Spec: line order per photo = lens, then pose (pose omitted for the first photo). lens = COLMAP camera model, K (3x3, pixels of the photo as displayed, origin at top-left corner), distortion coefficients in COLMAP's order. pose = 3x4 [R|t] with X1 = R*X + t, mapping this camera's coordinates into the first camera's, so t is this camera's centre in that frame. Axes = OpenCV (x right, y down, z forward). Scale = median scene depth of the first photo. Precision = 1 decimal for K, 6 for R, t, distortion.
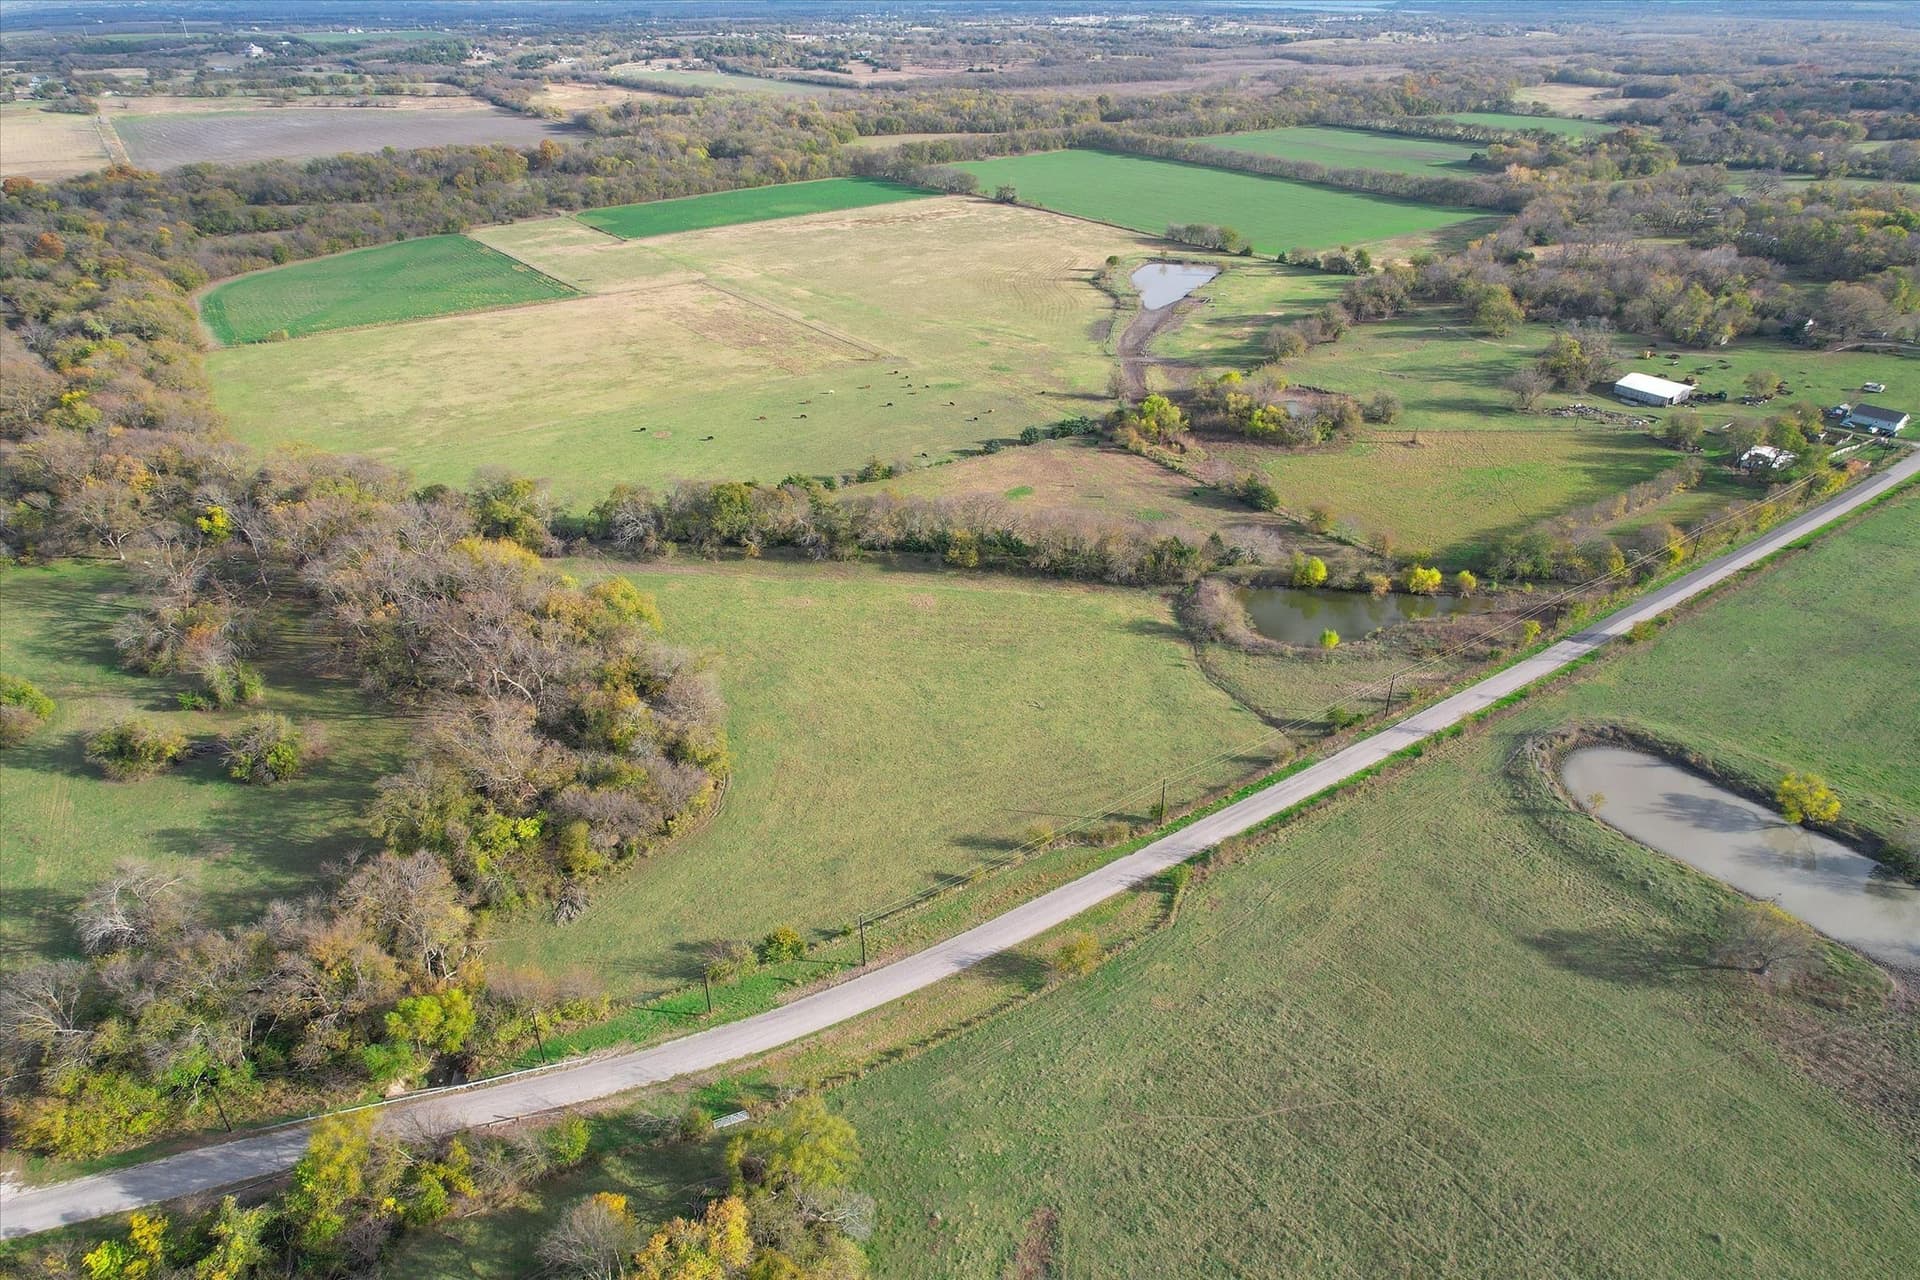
lens RADIAL K [[1307.6, 0, 960.0], [0, 1307.6, 640.0], [0, 0, 1]] dist [-0.081581, 0.097707]
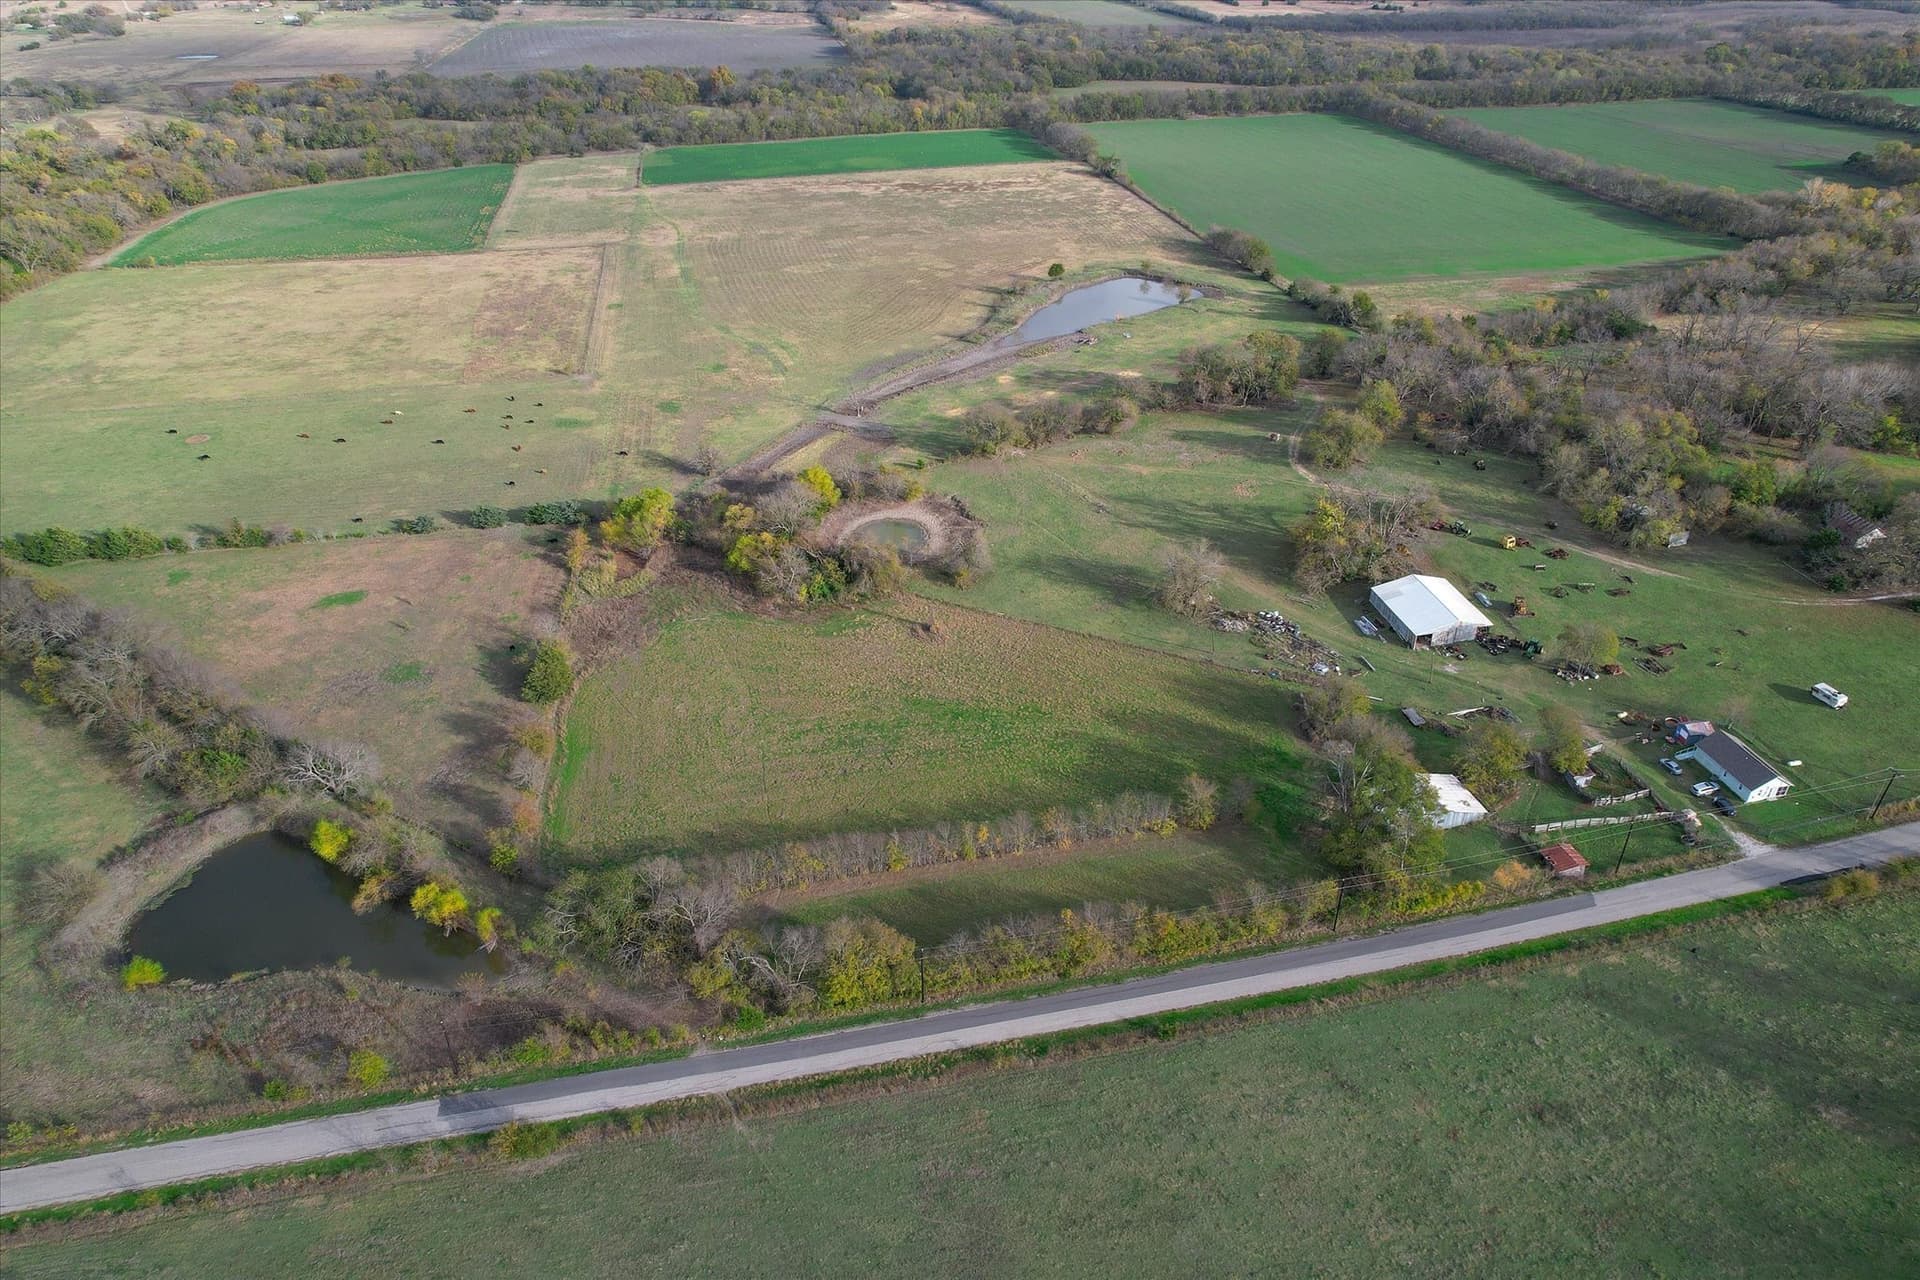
lens RADIAL K [[1307.6, 0, 960.0], [0, 1307.6, 640.0], [0, 0, 1]] dist [-0.081581, 0.097707]
pose [[0.911172, 0.208586, -0.355328, 0.307022], [-0.190217, 0.977942, 0.086300, -0.106052], [0.365491, -0.011044, 0.930749, 0.206437]]
